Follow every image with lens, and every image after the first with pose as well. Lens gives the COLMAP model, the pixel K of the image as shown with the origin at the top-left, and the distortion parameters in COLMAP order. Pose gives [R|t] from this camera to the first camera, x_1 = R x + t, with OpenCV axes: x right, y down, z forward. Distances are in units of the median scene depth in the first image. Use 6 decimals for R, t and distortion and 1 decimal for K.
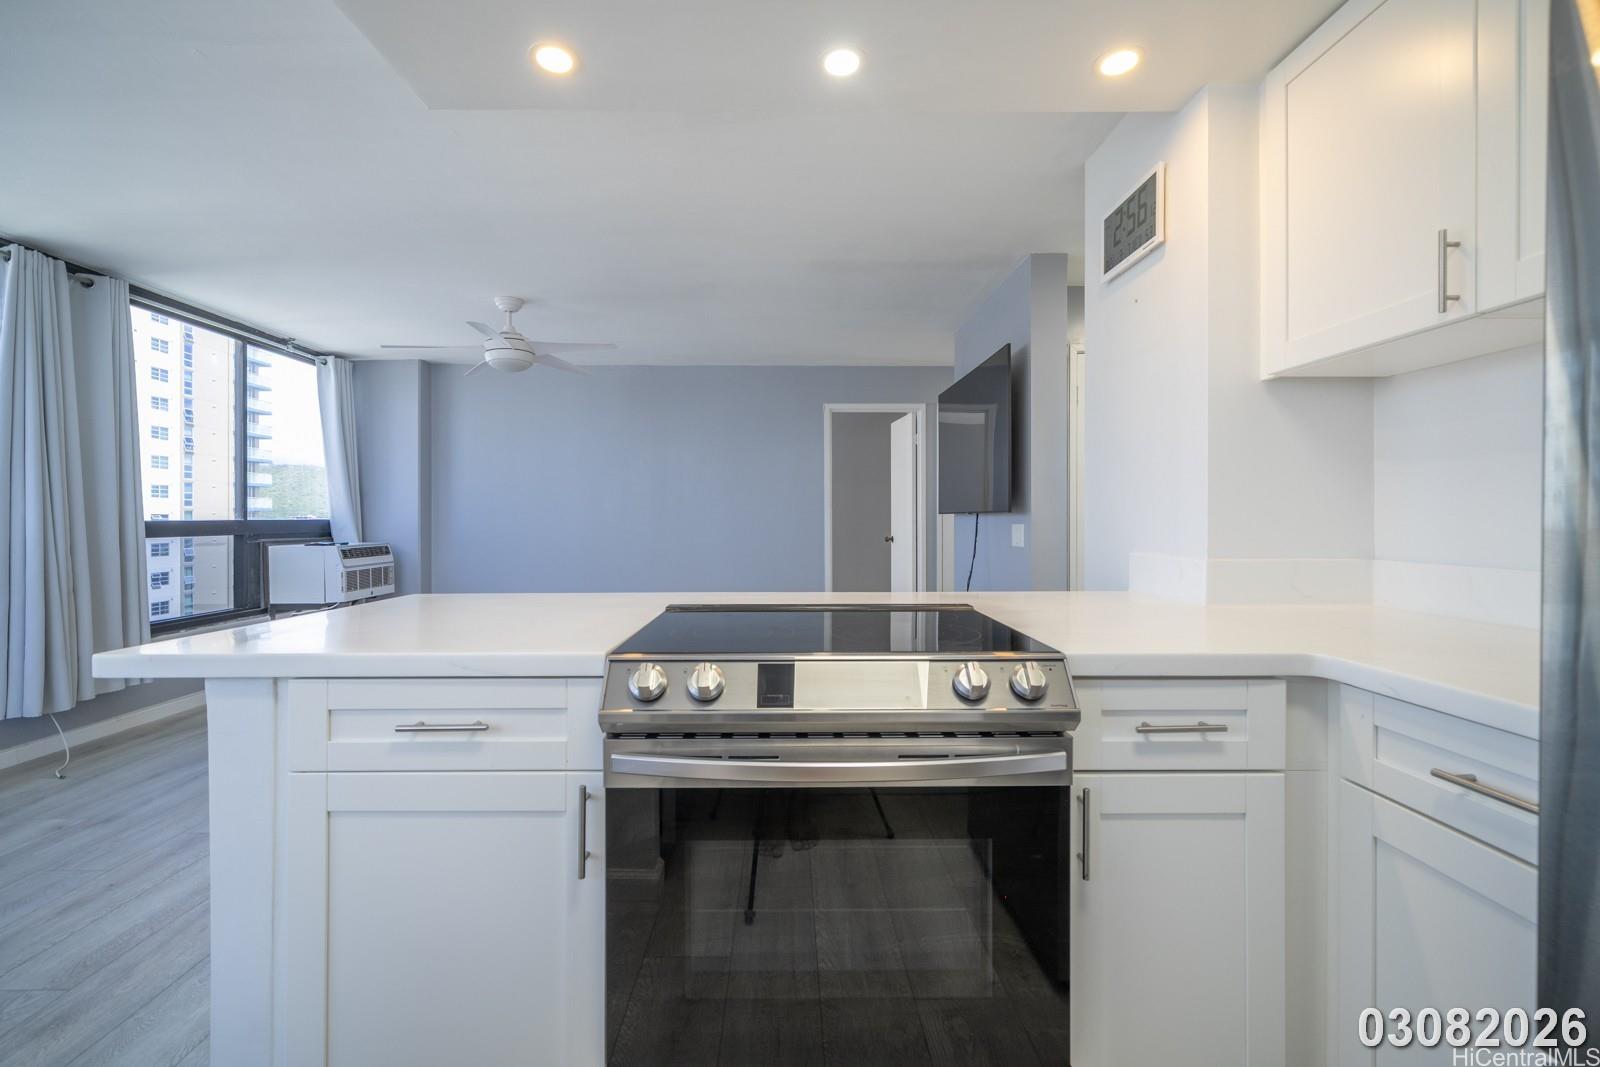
lens RADIAL K [[701.0, 0, 806.5], [0, 701.0, 492.8], [0, 0, 1]] dist [-0.001293, -0.000106]
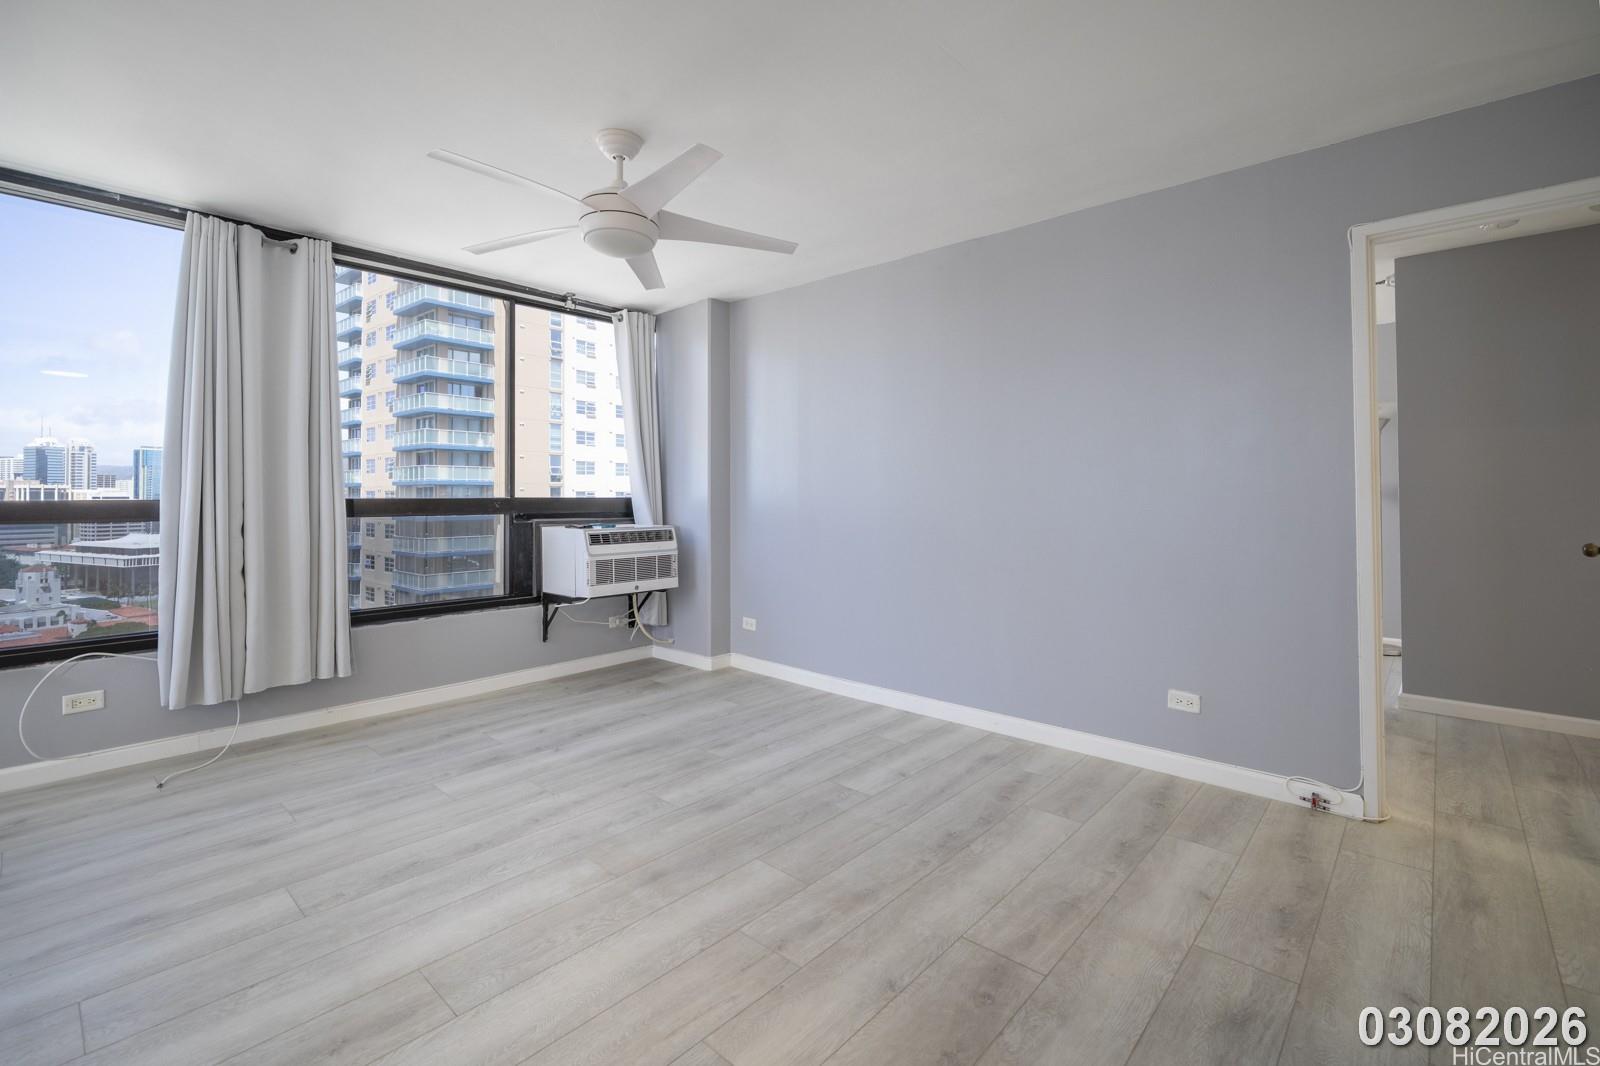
lens RADIAL K [[701.0, 0, 806.5], [0, 701.0, 492.3], [0, 0, 1]] dist [-0.001293, -0.000106]
pose [[0.721547, -0.004169, -0.692353, 0.093523], [0.026014, 0.999439, 0.021093, 0.020271], [0.691877, -0.033230, 0.721250, 0.565376]]
